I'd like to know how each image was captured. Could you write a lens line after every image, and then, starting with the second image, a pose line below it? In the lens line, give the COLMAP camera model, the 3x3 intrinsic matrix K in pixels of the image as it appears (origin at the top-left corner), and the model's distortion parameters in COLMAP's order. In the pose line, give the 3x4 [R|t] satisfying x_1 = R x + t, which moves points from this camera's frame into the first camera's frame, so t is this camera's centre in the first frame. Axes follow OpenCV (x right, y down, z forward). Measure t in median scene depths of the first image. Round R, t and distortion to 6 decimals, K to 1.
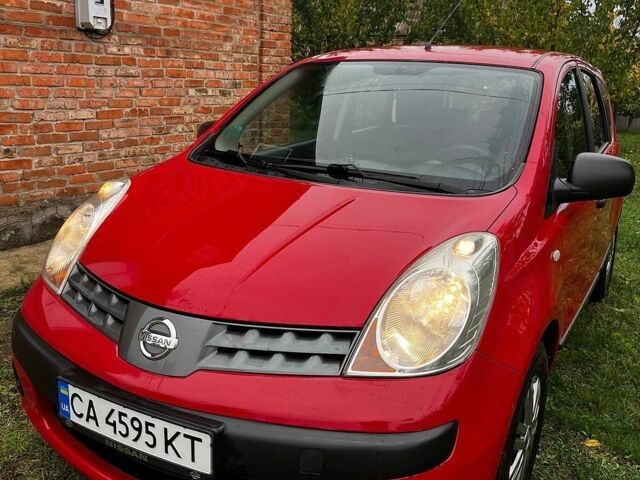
lens RADIAL K [[573.5, 0, 324.7], [0, 573.5, 237.2], [0, 0, 1]] dist [0.007022, -0.012276]
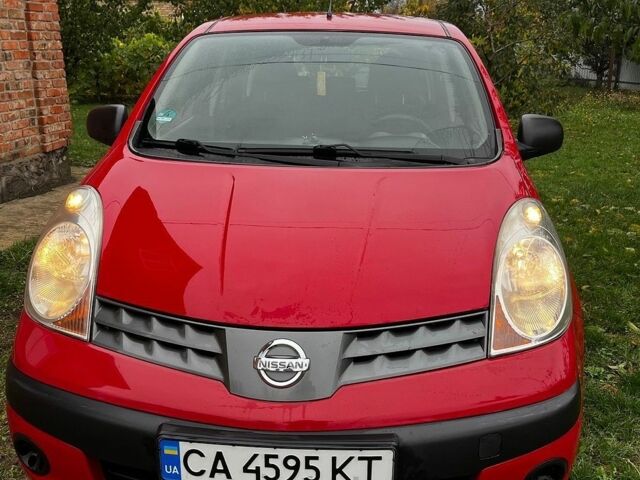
lens RADIAL K [[573.5, 0, 321.6], [0, 573.5, 244.5], [0, 0, 1]] dist [0.007022, -0.012276]
pose [[0.915762, -0.151802, 0.371937, -0.532229], [0.125232, 0.987594, 0.094736, -0.080158], [-0.381703, -0.040177, 0.923411, 0.167407]]
